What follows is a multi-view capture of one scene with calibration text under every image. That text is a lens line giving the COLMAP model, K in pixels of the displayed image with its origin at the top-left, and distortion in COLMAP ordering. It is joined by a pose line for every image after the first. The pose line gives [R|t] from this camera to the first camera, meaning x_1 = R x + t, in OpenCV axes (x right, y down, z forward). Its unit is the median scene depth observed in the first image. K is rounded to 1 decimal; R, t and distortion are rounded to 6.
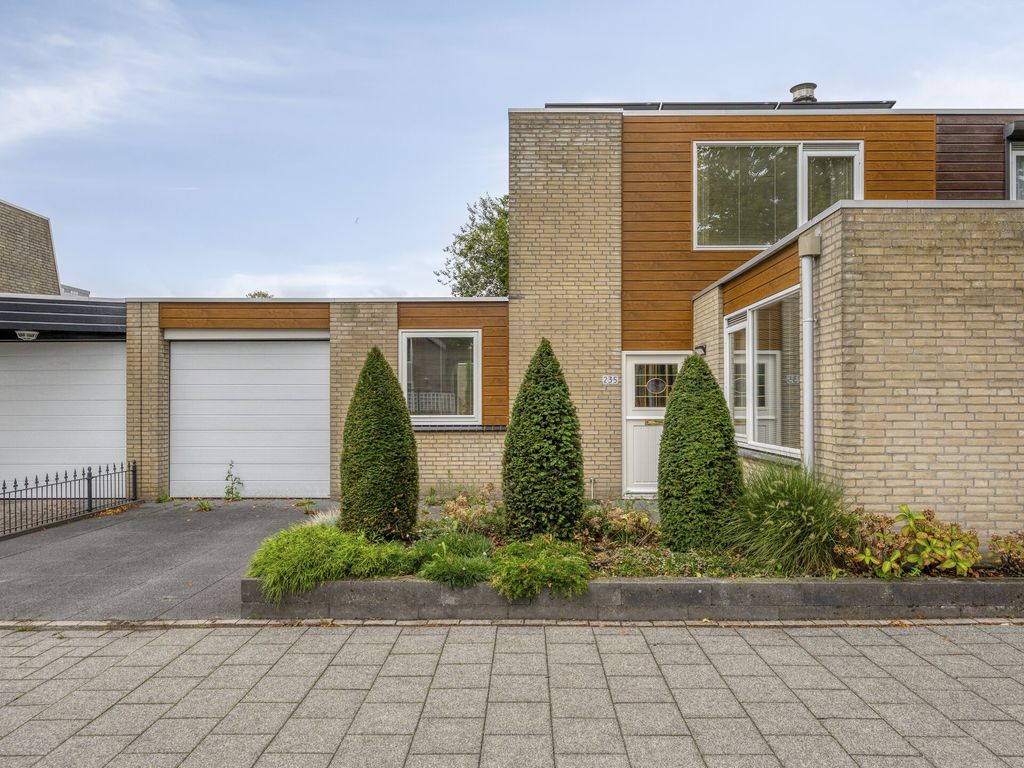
lens RADIAL K [[658.9, 0, 512.0], [0, 658.9, 384.0], [0, 0, 1]] dist [0.002505, -0.002361]
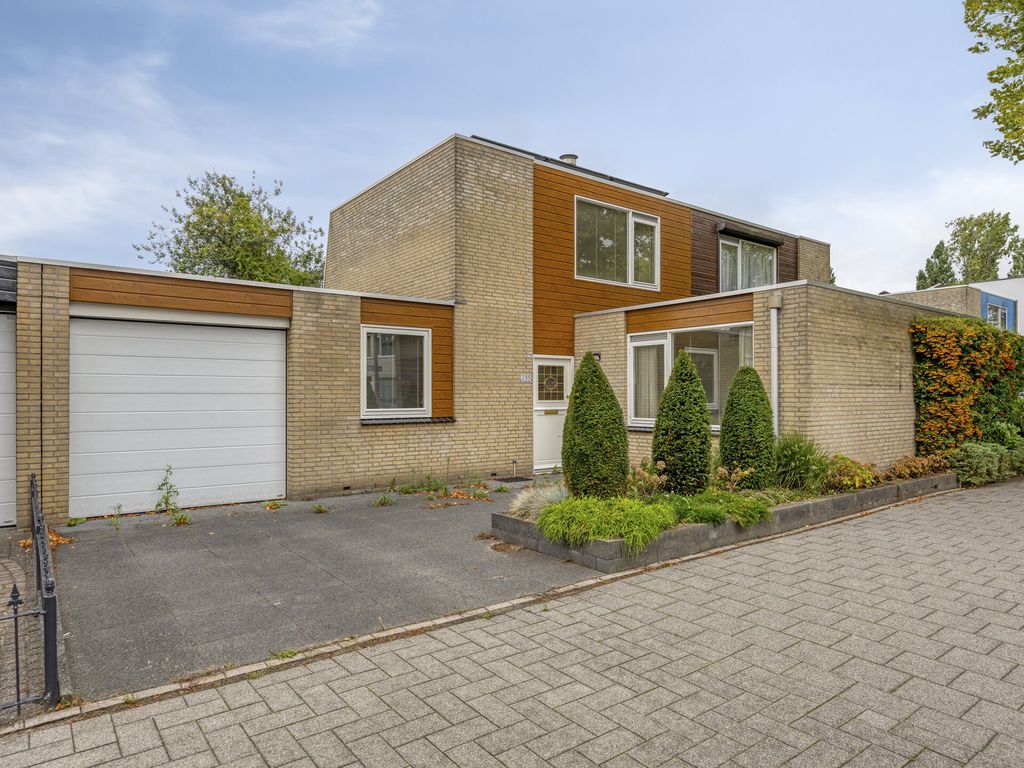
lens RADIAL K [[642.8, 0, 512.0], [0, 642.8, 384.0], [0, 0, 1]] dist [-0.001572, -0.000662]
pose [[0.782213, 0.011766, 0.622899, -0.605030], [-0.017686, 0.999838, 0.003323, 0.001568], [-0.622759, -0.013616, 0.782295, 0.086412]]
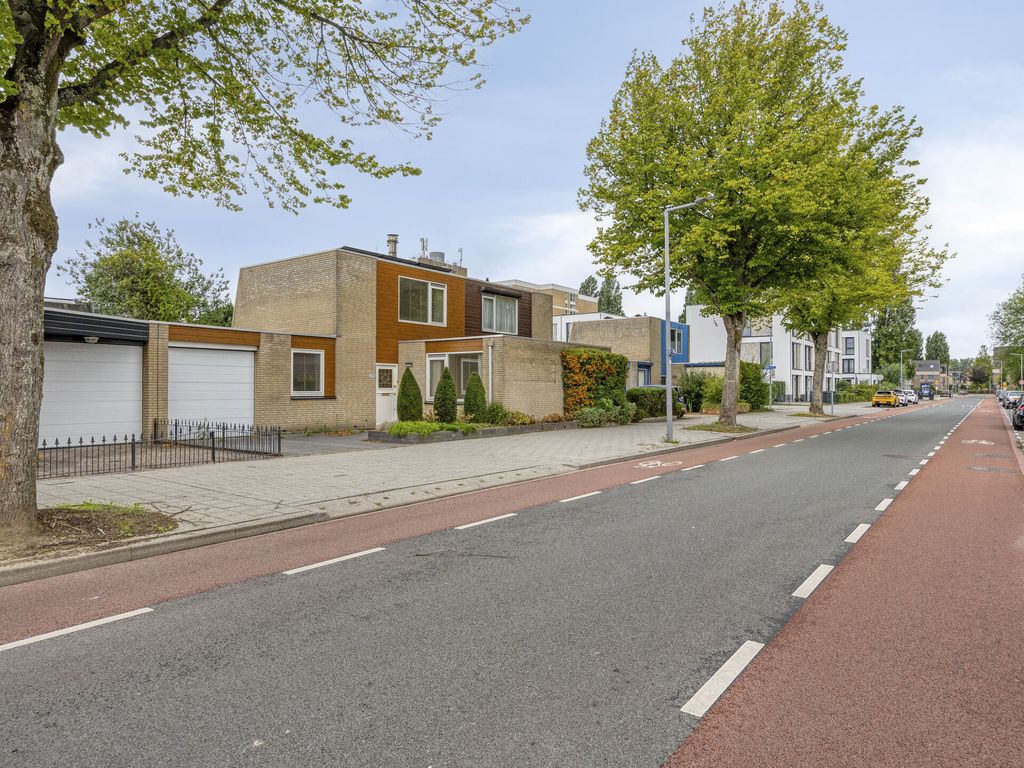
lens RADIAL K [[658.9, 0, 512.0], [0, 658.9, 384.0], [0, 0, 1]] dist [0.002505, -0.002361]
pose [[0.574661, 0.009390, 0.818338, -1.417666], [-0.023756, 0.999704, 0.005211, -0.001056], [-0.818047, -0.022435, 0.574714, -0.691502]]
